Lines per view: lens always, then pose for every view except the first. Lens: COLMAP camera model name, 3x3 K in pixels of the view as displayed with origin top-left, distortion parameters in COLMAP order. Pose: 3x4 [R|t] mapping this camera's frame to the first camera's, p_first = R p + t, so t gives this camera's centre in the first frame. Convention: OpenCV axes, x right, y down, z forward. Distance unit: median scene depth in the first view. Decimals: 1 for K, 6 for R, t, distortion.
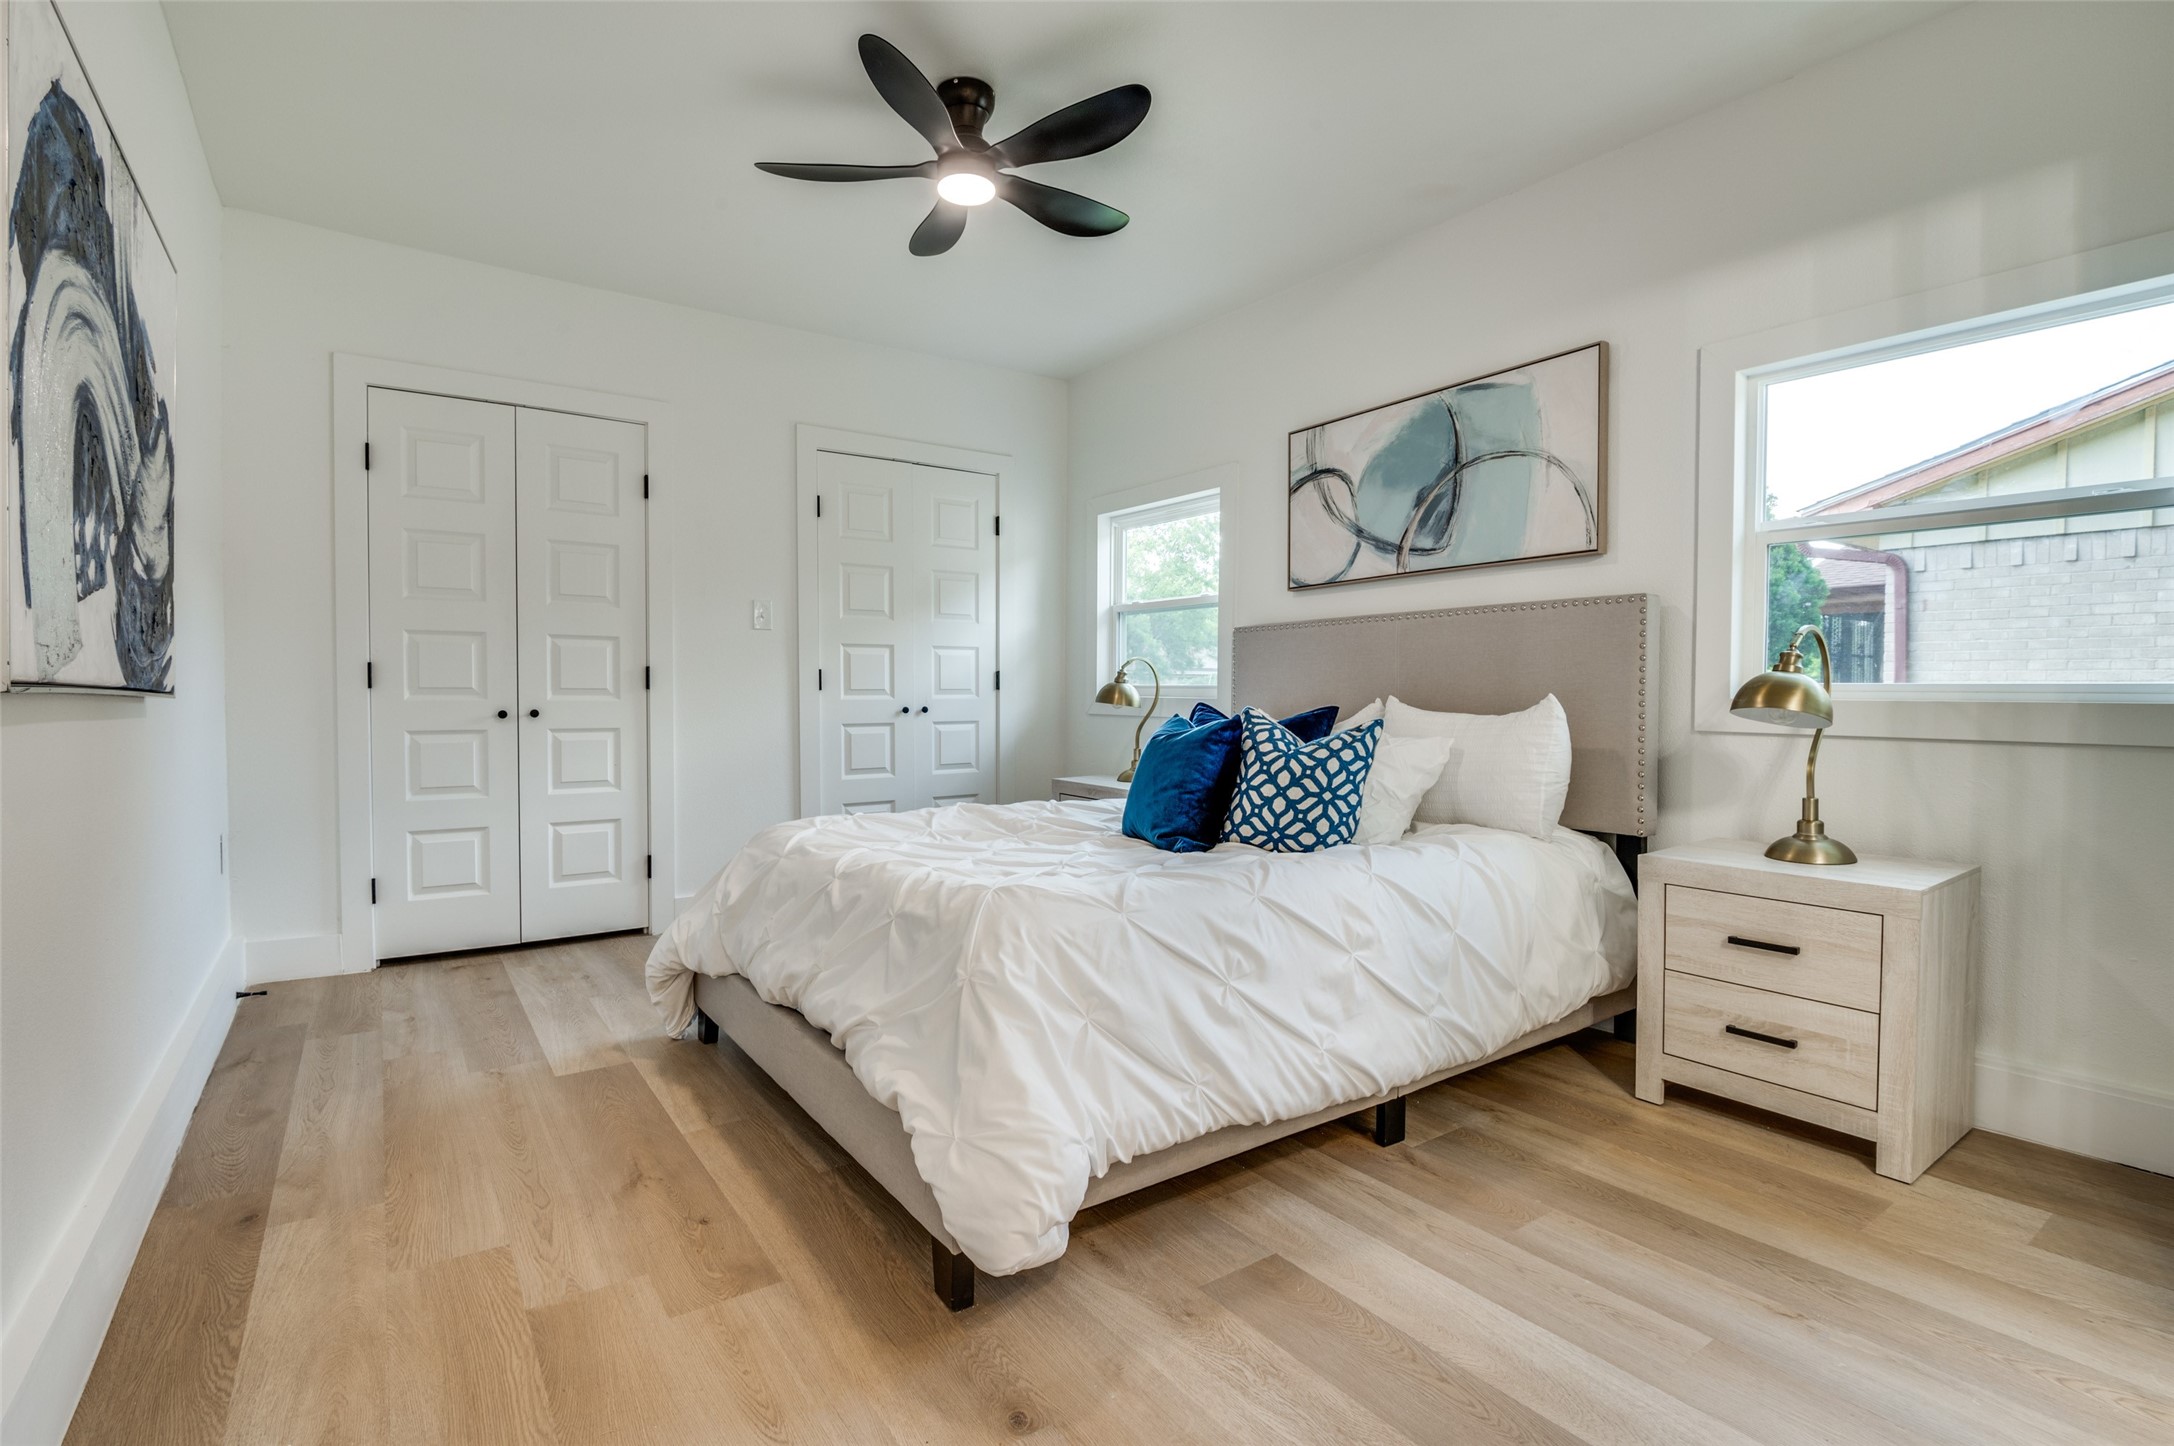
lens RADIAL K [[996.9, 0, 1082.7], [0, 996.9, 720.7], [0, 0, 1]] dist [-0.020253, 0.000446]
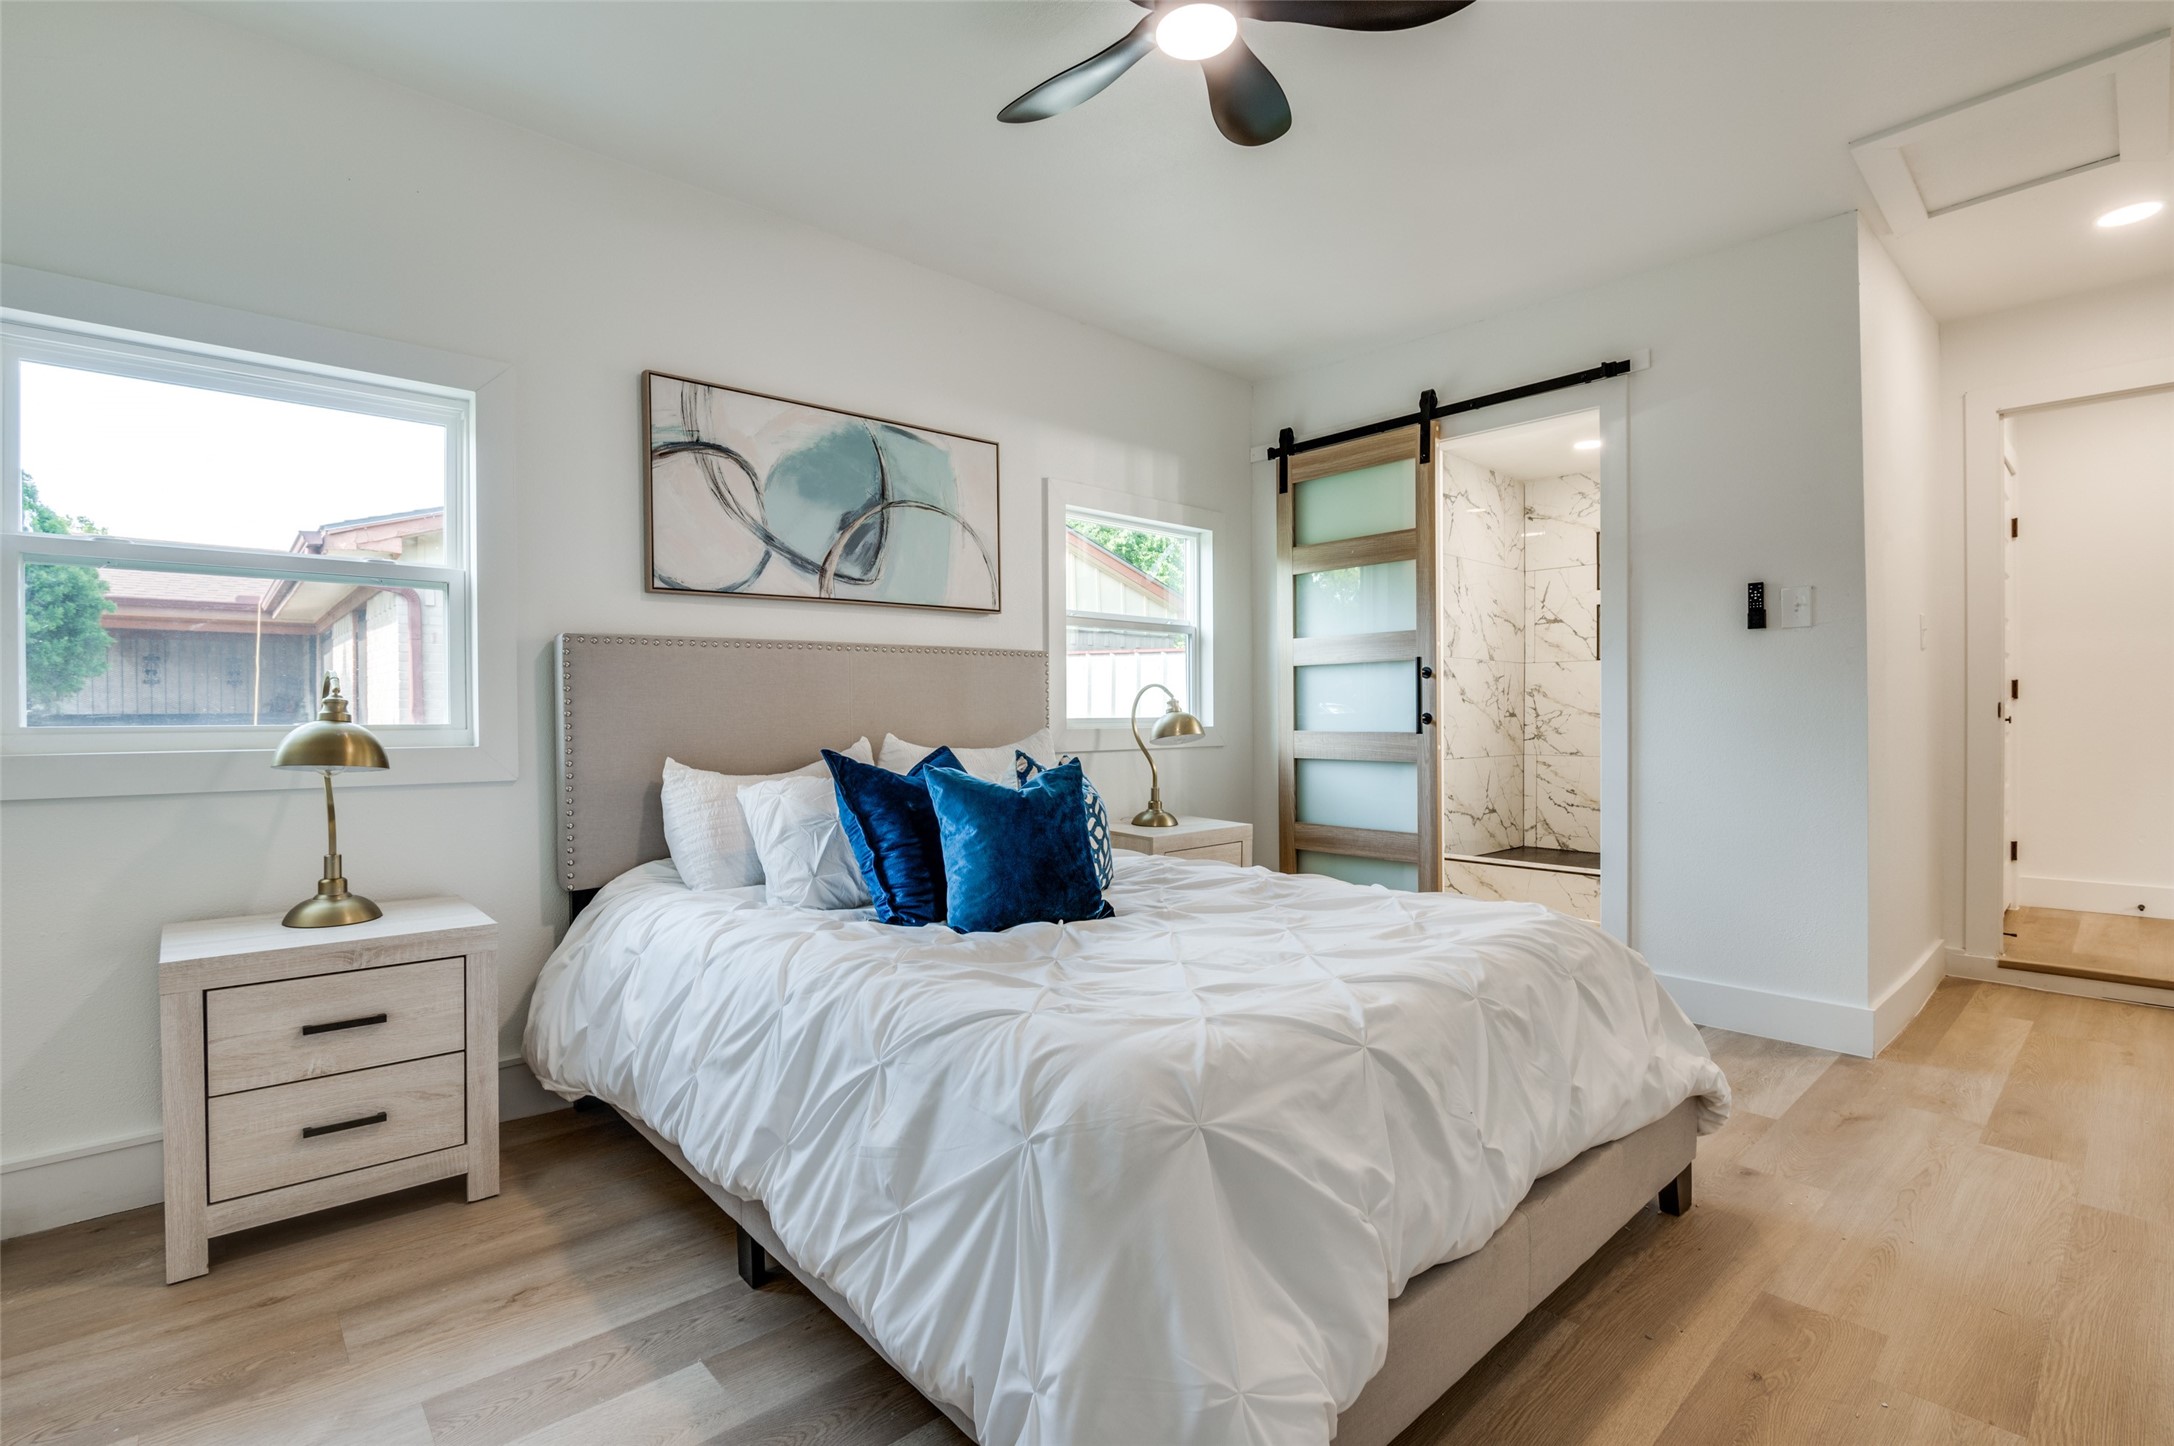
lens RADIAL K [[996.9, 0, 1082.4], [0, 996.9, 716.5], [0, 0, 1]] dist [-0.020253, 0.000446]
pose [[-0.114397, -0.006568, 0.993413, -0.621362], [0.031002, 0.999468, 0.010178, -0.043740], [-0.992951, 0.031962, -0.114132, 0.897316]]
